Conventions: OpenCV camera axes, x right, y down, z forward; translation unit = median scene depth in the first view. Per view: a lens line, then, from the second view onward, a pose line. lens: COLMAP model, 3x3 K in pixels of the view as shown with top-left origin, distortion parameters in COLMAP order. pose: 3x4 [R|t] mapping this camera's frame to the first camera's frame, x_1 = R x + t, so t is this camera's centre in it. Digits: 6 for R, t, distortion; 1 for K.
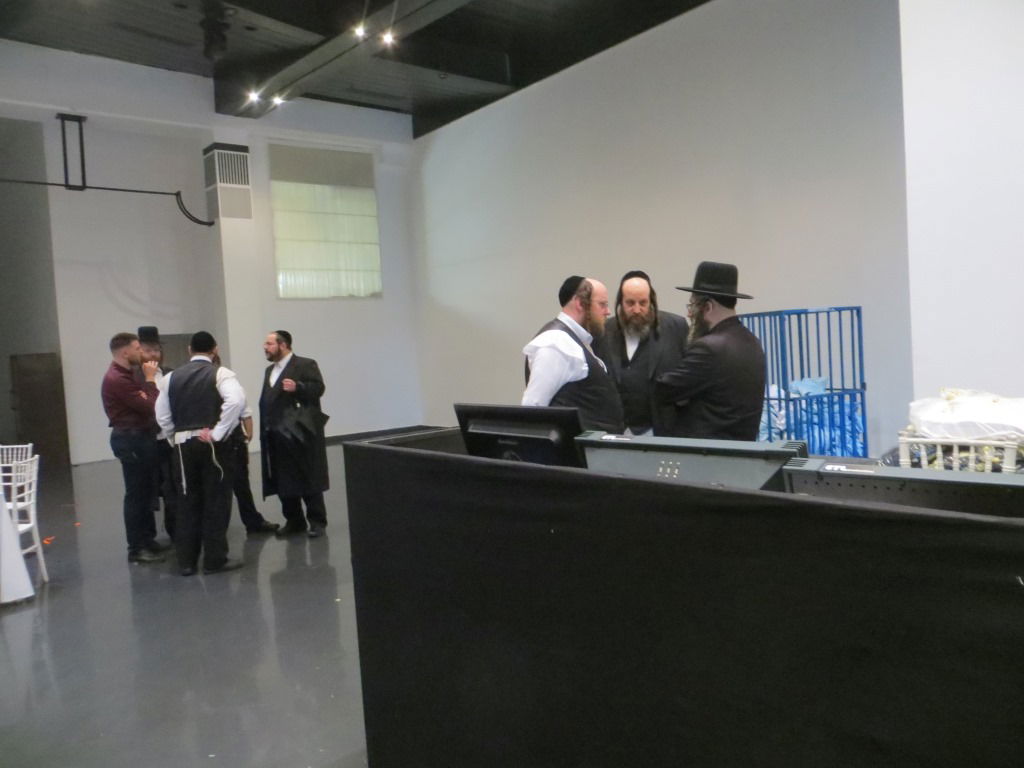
lens RADIAL K [[788.4, 0, 512.0], [0, 788.4, 384.0], [0, 0, 1]] dist [-0.063843, 0.041651]
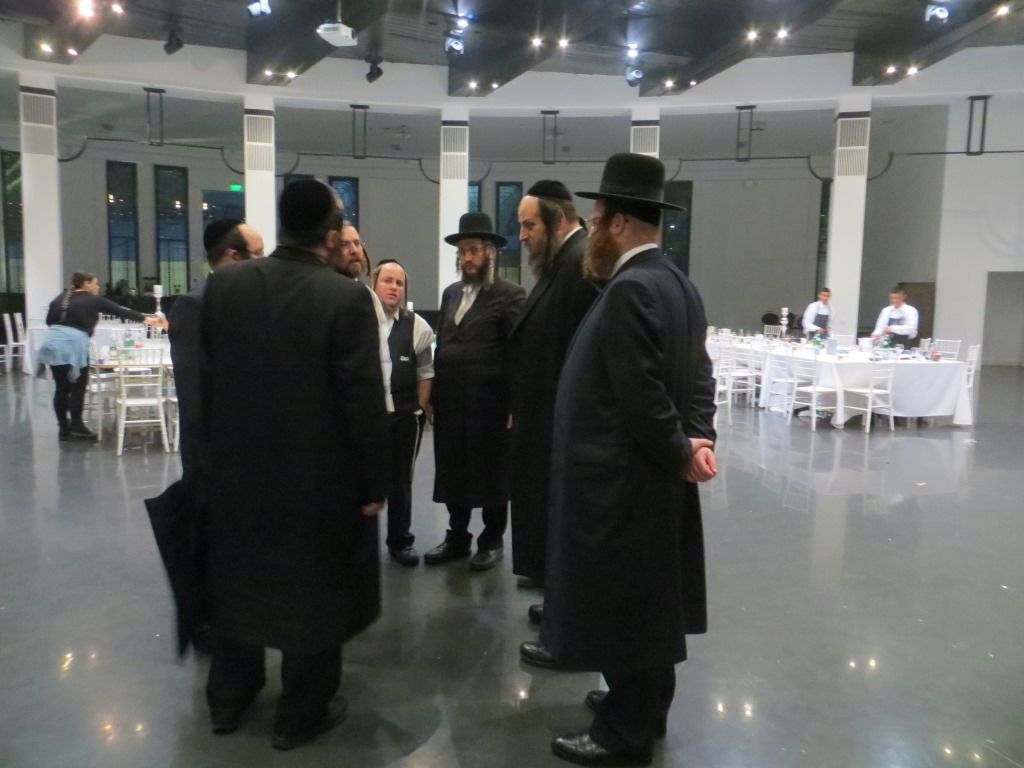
lens RADIAL K [[782.8, 0, 505.4], [0, 782.8, 385.0], [0, 0, 1]] dist [-0.001106, -0.006551]
pose [[0.589737, 0.152437, -0.793078, 0.058002], [-0.083214, 0.988267, 0.128076, 0.022051], [0.803297, -0.009536, 0.595503, -0.373866]]
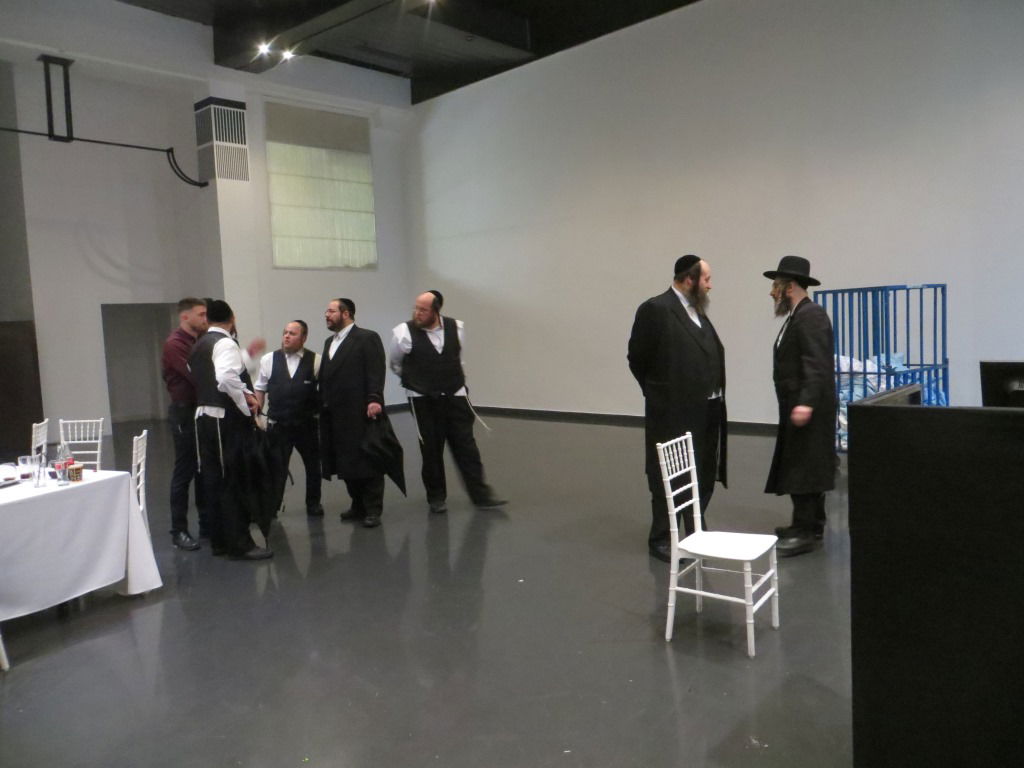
lens RADIAL K [[788.4, 0, 512.0], [0, 788.4, 384.0], [0, 0, 1]] dist [-0.063843, 0.041651]
pose [[0.992260, 0.004464, 0.124094, -0.143277], [-0.007485, 0.999687, 0.023884, 0.006919], [-0.123948, -0.024628, 0.991983, 0.030427]]
